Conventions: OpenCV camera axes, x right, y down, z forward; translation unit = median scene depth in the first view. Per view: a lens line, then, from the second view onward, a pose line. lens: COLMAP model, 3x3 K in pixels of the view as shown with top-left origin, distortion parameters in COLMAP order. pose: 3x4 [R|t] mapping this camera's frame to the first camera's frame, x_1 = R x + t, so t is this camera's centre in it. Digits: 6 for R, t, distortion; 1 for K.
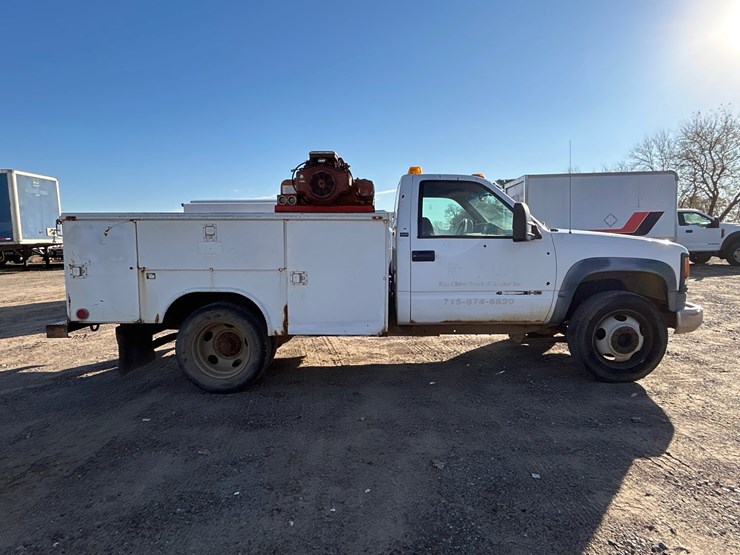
lens RADIAL K [[442.7, 0, 367.6], [0, 442.7, 274.0], [0, 0, 1]] dist [-0.014299, 0.000963]
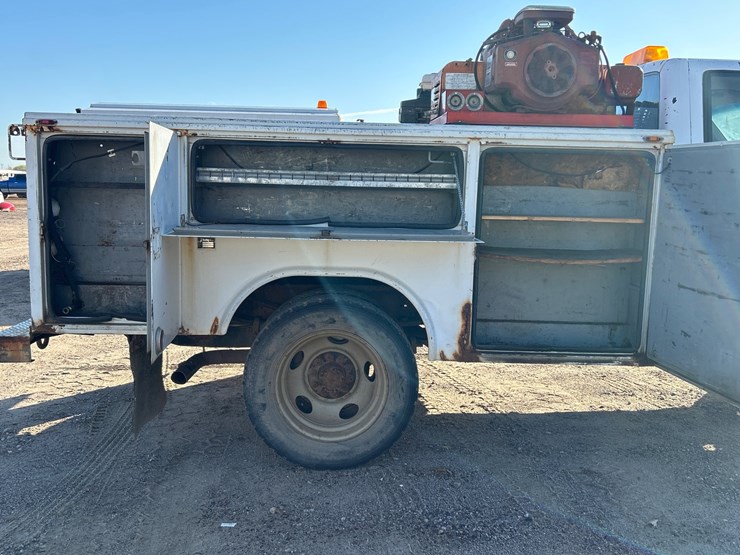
lens RADIAL K [[760.2, 0, 365.3], [0, 760.2, 284.9], [0, 0, 1]] dist [0.021401, 0.000000]
pose [[0.998777, 0.016135, 0.046738, -0.338912], [-0.018319, 0.998742, 0.046687, 0.008325], [-0.045926, -0.047486, 0.997816, 0.105529]]
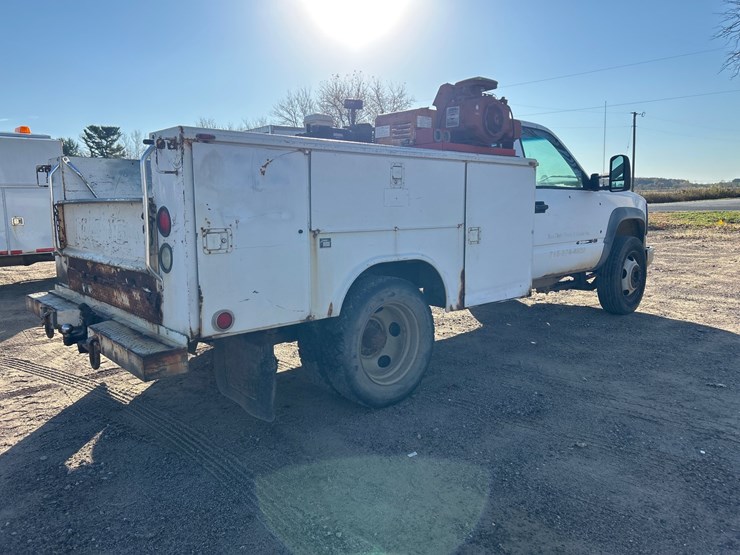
lens RADIAL K [[563.3, 0, 371.1], [0, 563.3, 275.8], [0, 0, 1]] dist [0.009830, -0.013769]
pose [[0.731770, -0.090977, 0.675453, -0.960206], [0.065212, 0.995850, 0.063483, 0.004851], [-0.678425, -0.002407, 0.734666, 0.364475]]
